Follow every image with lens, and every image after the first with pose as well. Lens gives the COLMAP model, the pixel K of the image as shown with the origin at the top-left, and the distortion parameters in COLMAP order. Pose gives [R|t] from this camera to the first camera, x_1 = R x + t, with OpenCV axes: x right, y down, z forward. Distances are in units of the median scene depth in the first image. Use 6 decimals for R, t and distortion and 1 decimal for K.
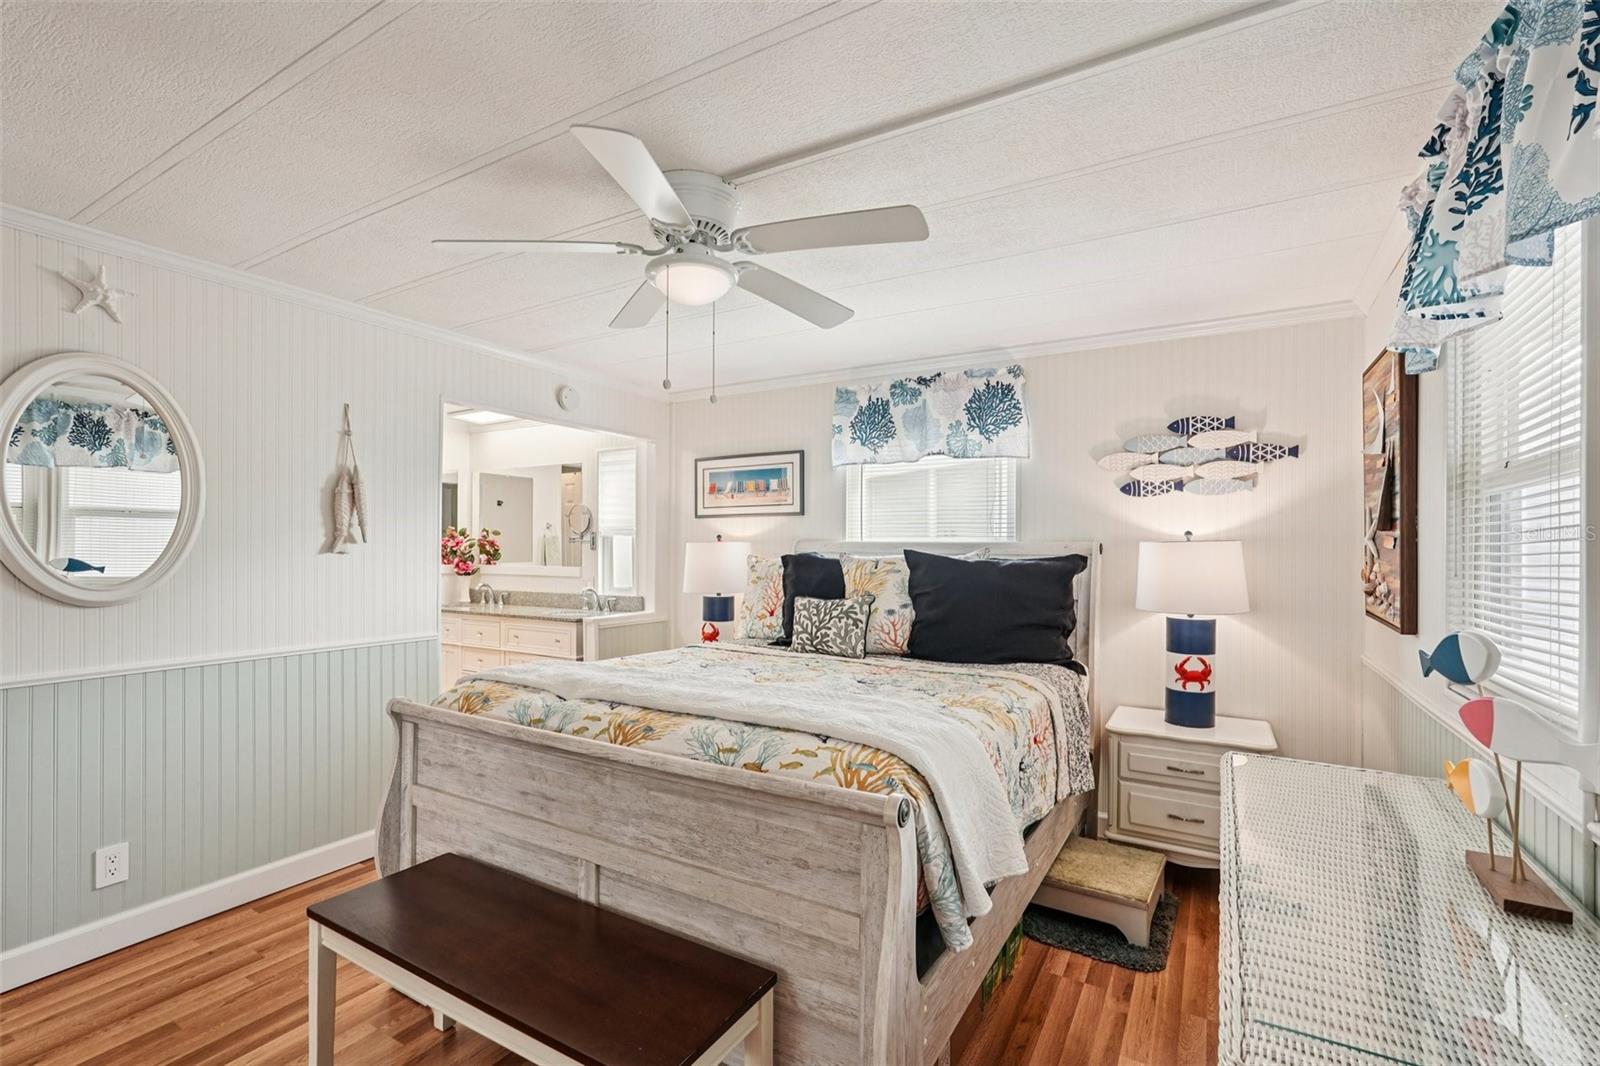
lens RADIAL K [[714.6, 0, 787.8], [0, 714.6, 533.7], [0, 0, 1]] dist [-0.006667, 0.000363]
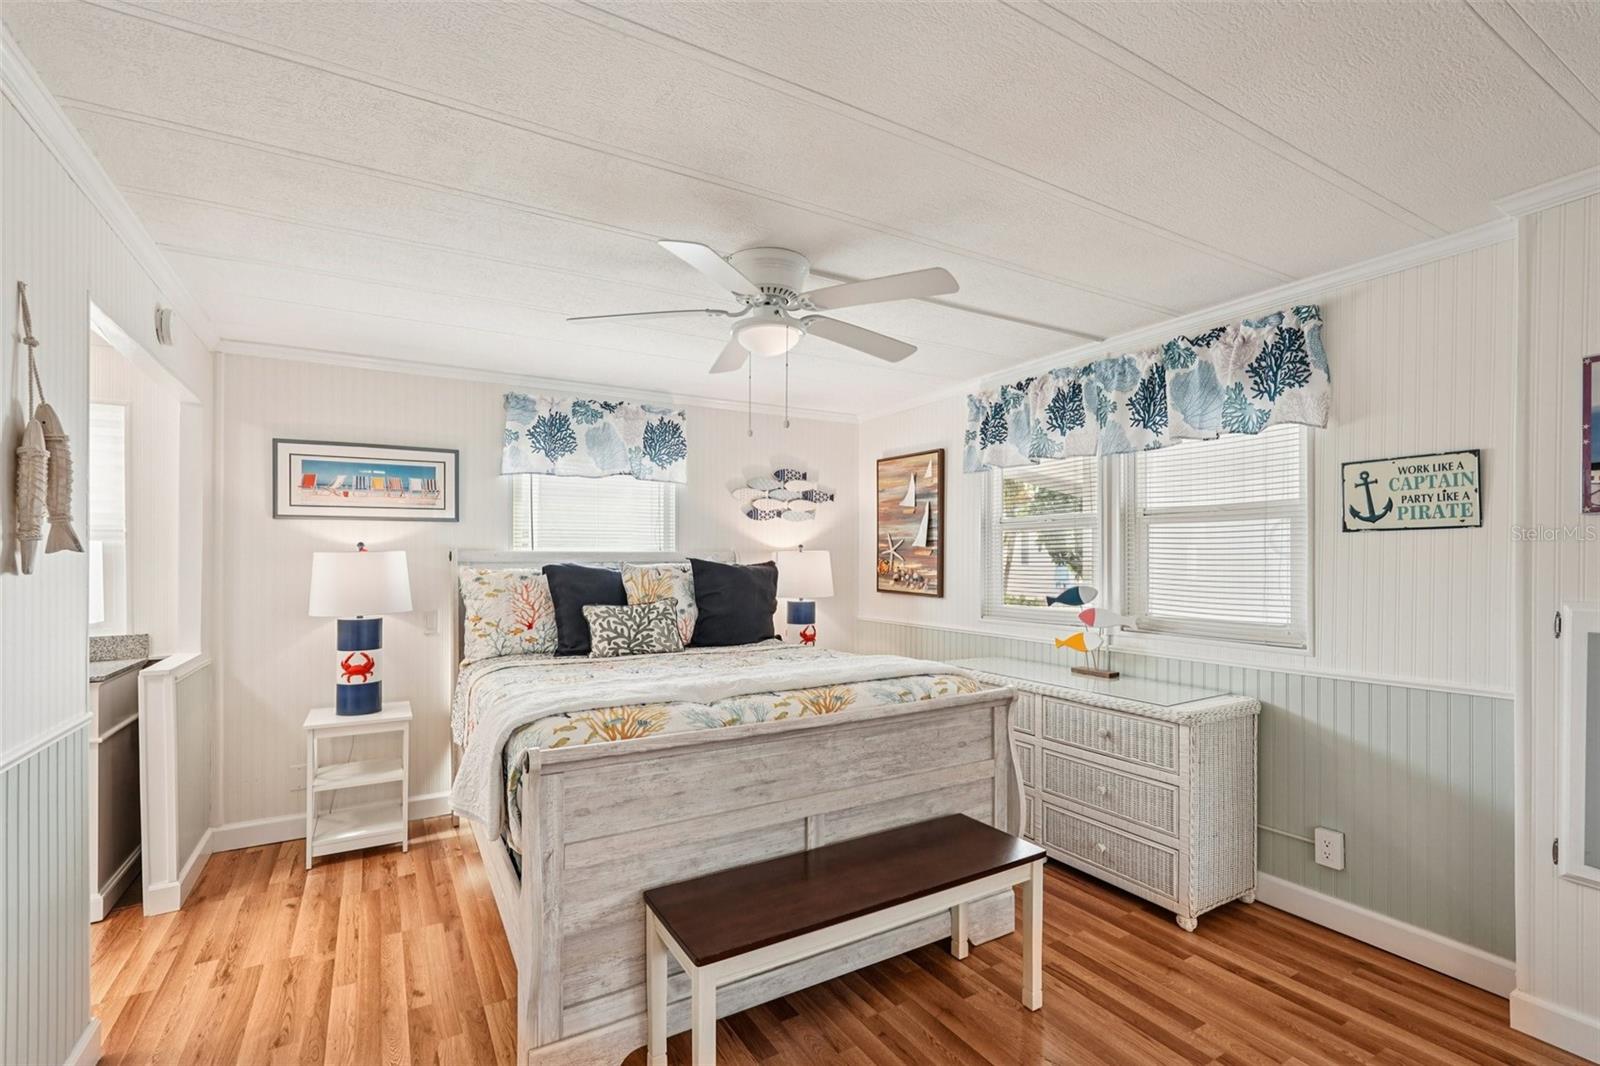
lens RADIAL K [[714.6, 0, 804.0], [0, 714.6, 547.2], [0, 0, 1]] dist [-0.006667, 0.000363]
pose [[0.454485, -0.006022, 0.890734, -0.589994], [-0.019233, 0.999678, 0.016571, -0.016210], [-0.890547, -0.024663, 0.454223, 0.189141]]
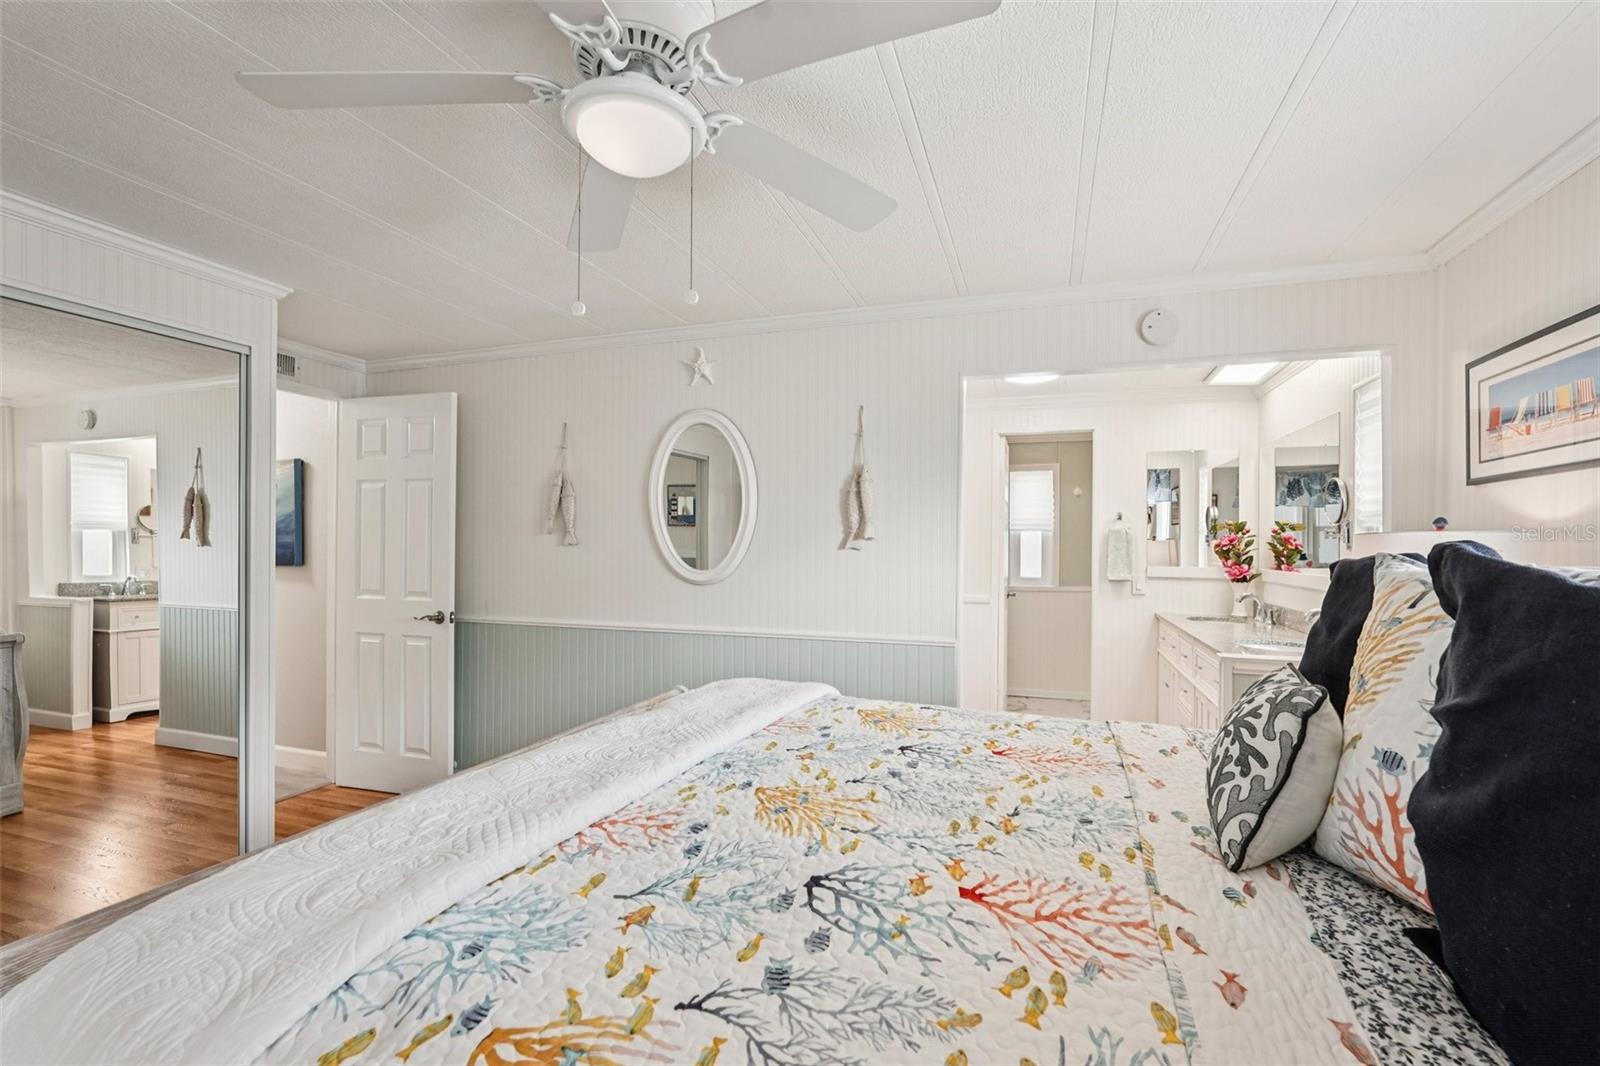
lens RADIAL K [[714.6, 0, 793.6], [0, 714.6, 527.8], [0, 0, 1]] dist [-0.006667, 0.000363]
pose [[0.211804, -0.024573, -0.977003, 0.267589], [0.015067, 0.999647, -0.021877, 0.011990], [0.977196, -0.010087, 0.212099, 0.492605]]
